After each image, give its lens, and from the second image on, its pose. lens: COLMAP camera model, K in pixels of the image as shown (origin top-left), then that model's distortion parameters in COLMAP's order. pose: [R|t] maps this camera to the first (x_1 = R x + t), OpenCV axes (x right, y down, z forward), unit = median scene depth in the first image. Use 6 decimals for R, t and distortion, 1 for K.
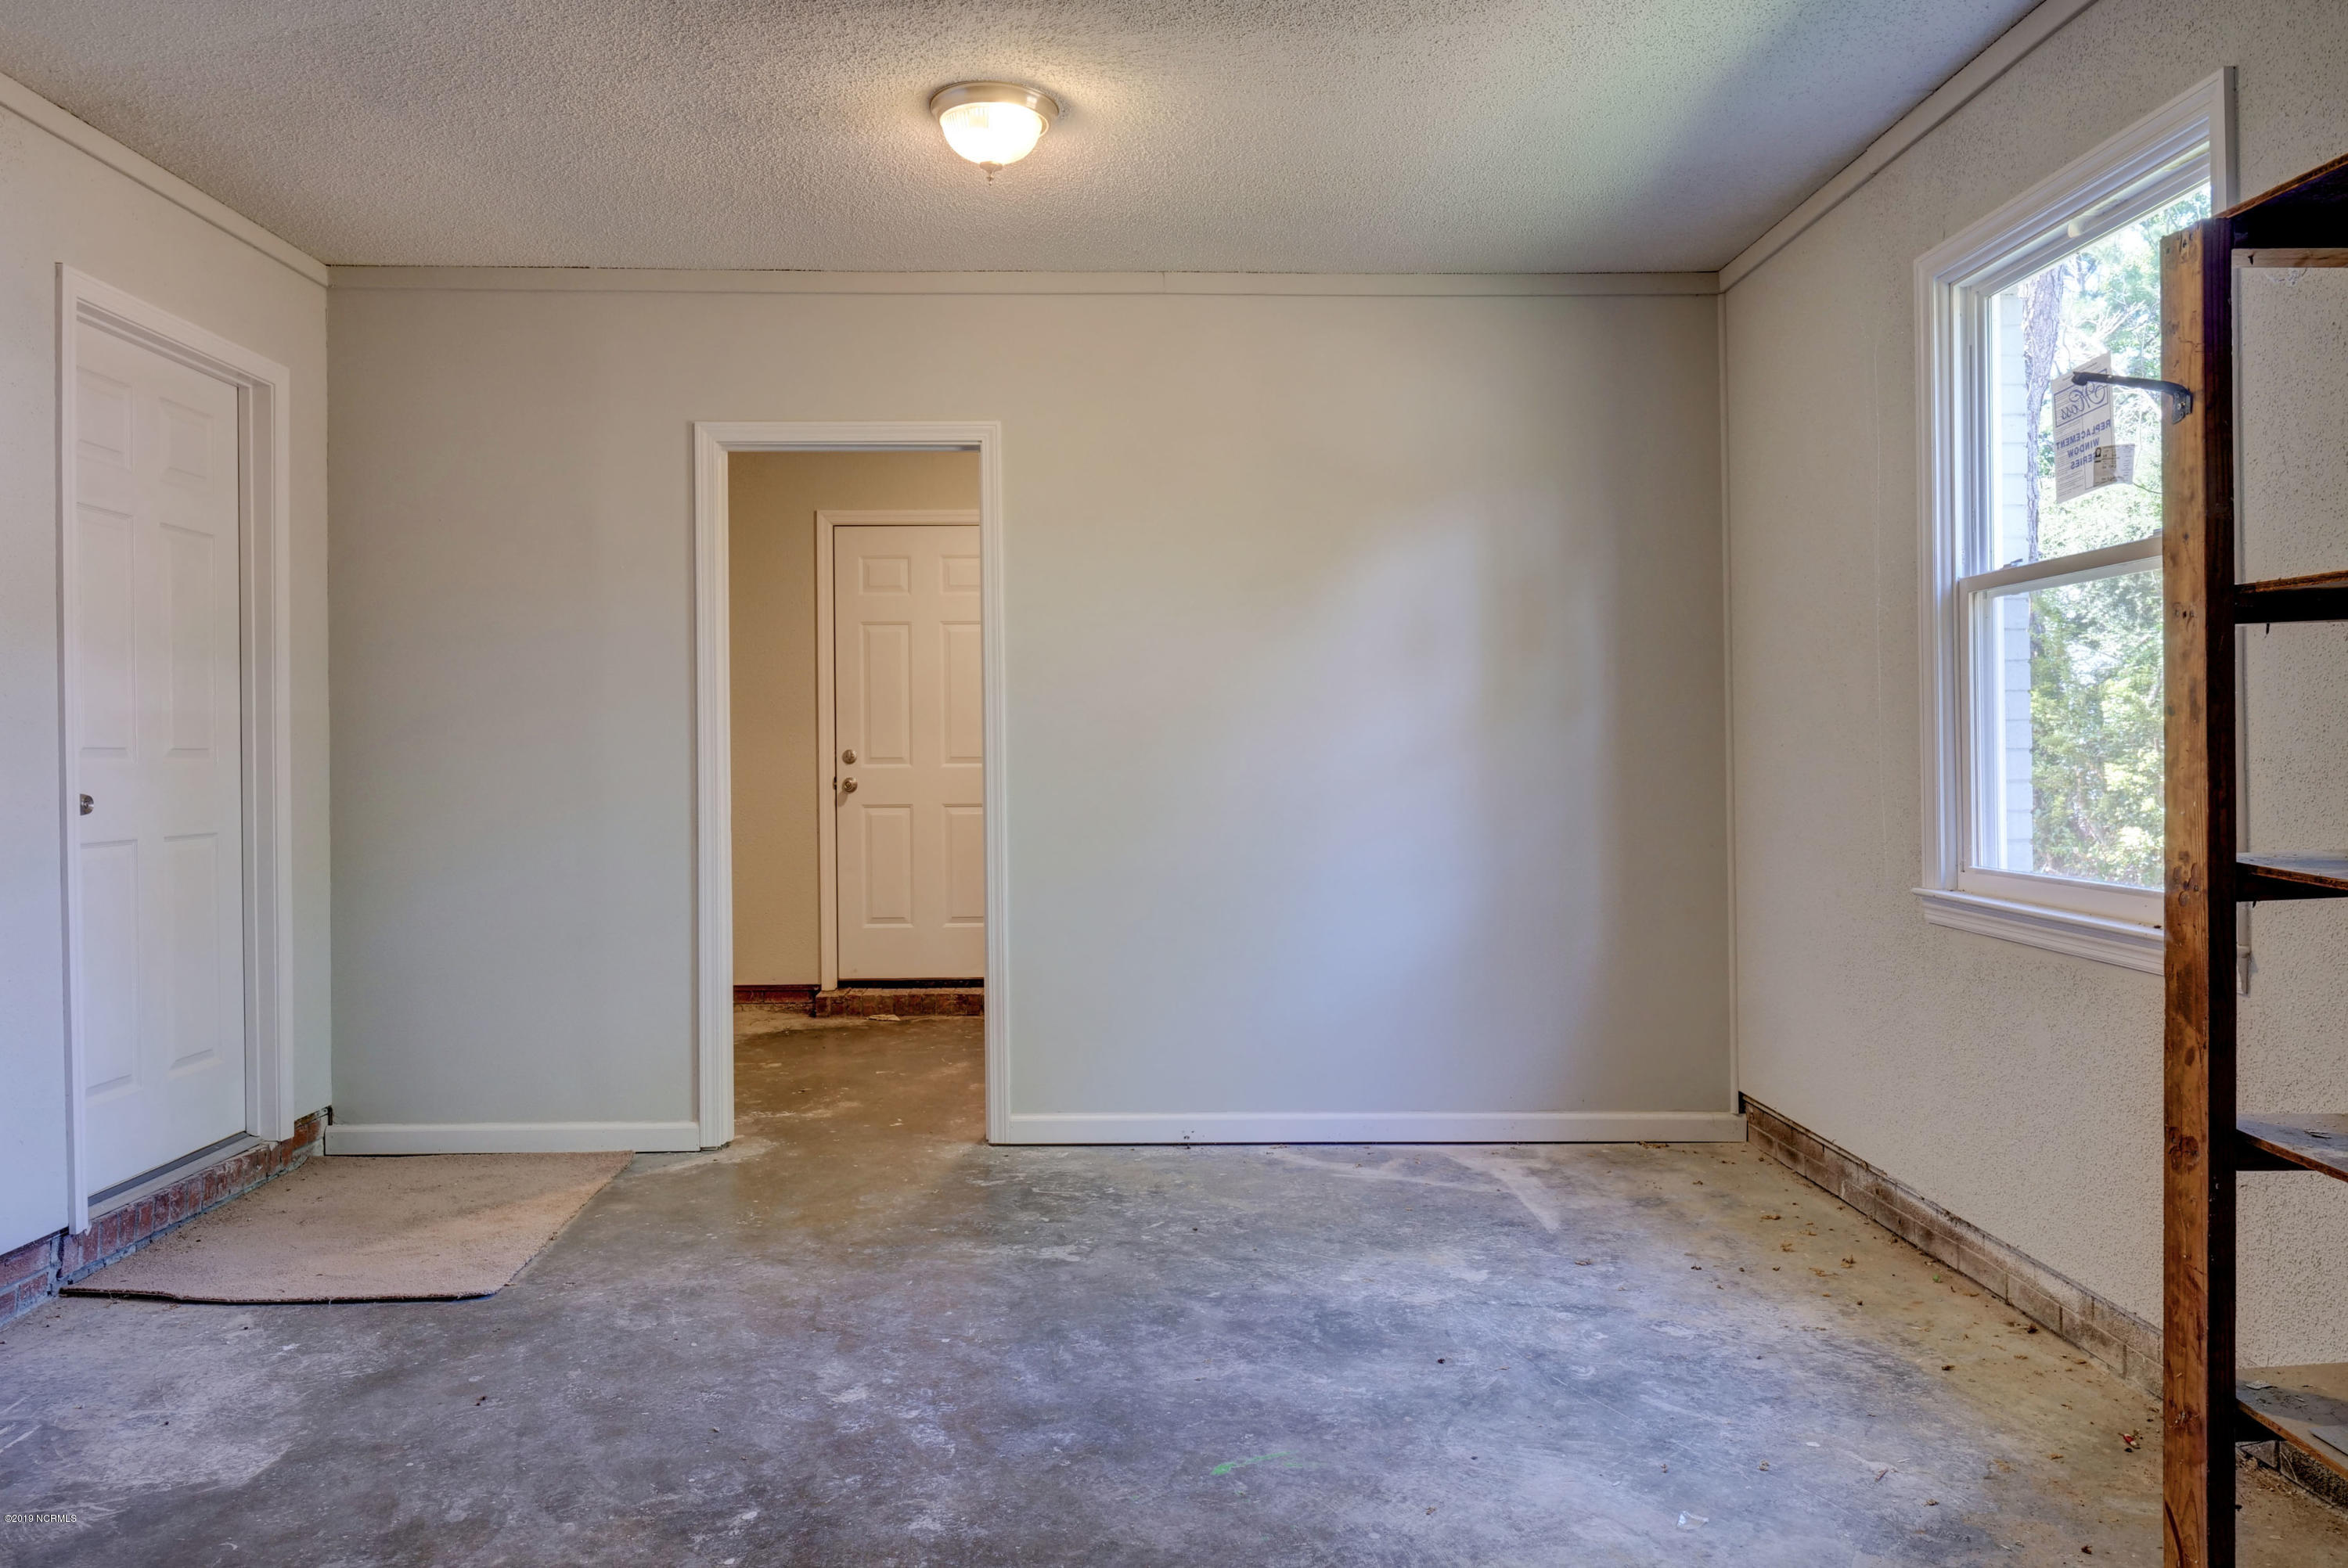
lens RADIAL K [[1614.6, 0, 1163.3], [0, 1614.6, 758.8], [0, 0, 1]] dist [0.005244, -0.003042]
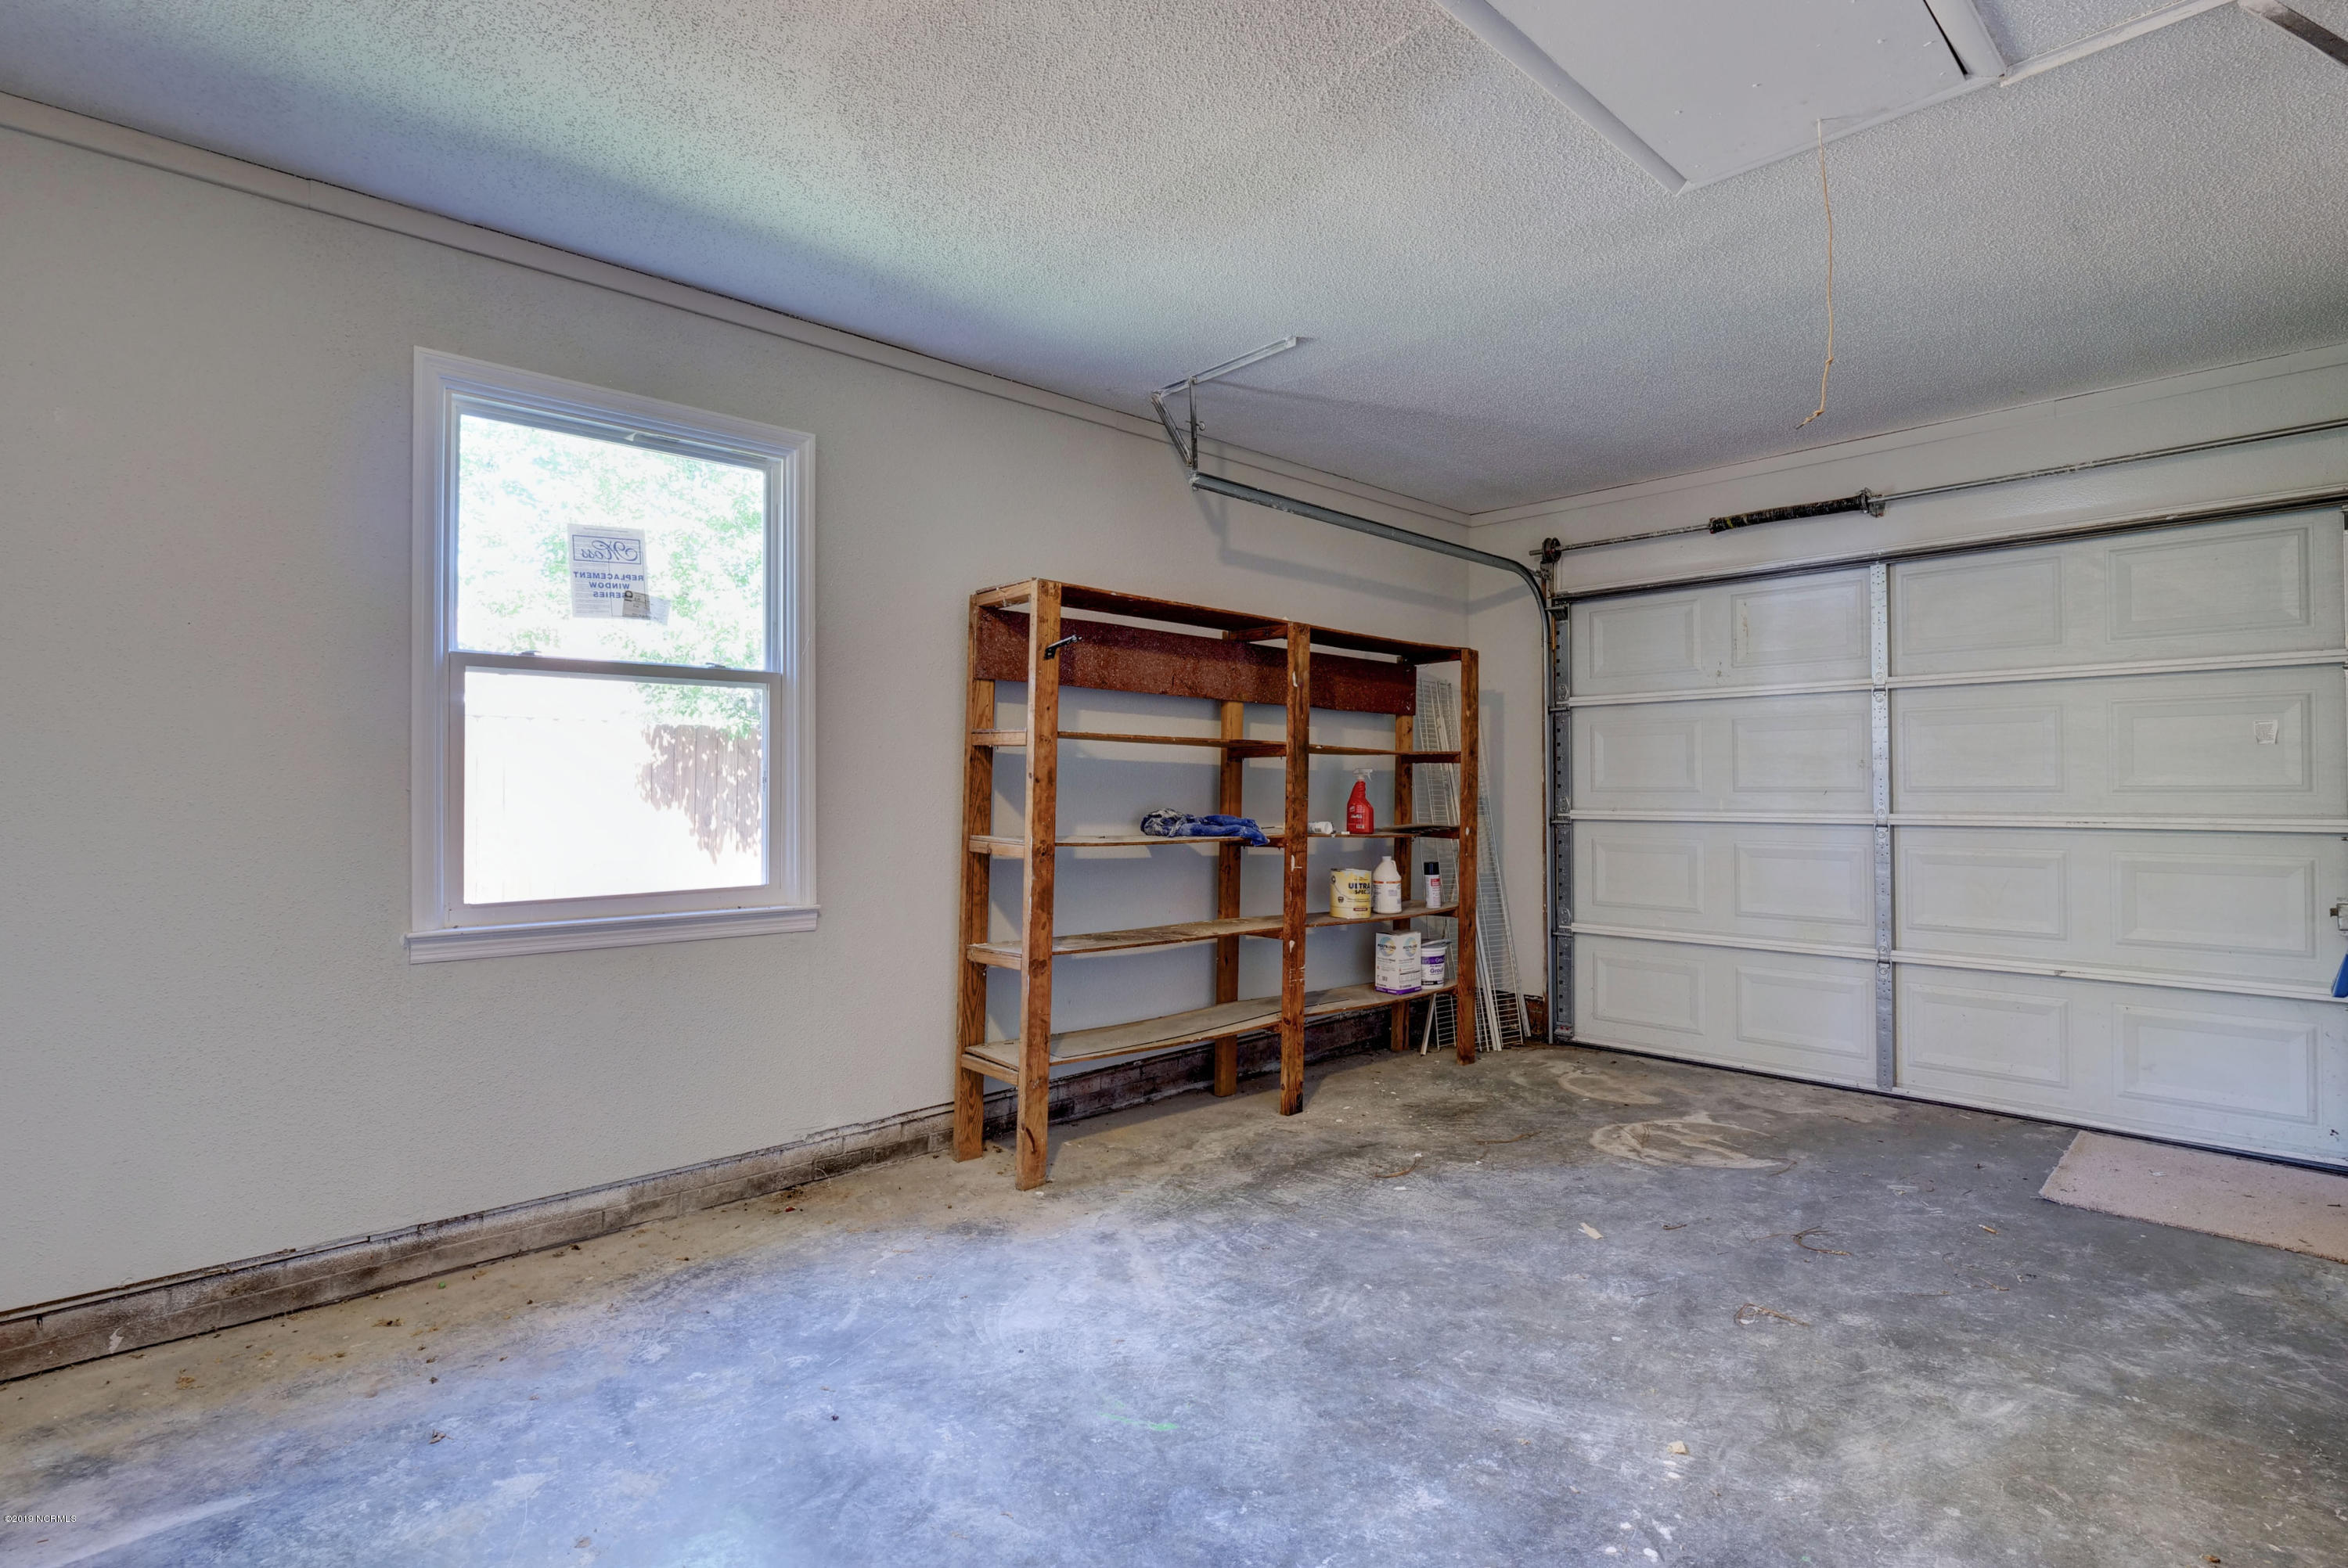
lens RADIAL K [[1144.9, 0, 1165.8], [0, 1144.9, 770.9], [0, 0, 1]] dist [-0.014349, -0.000952]
pose [[-0.667933, 0.022604, 0.743878, -0.486543], [0.011901, 0.999735, -0.019693, -0.006512], [-0.744126, -0.004301, -0.668026, 1.306861]]
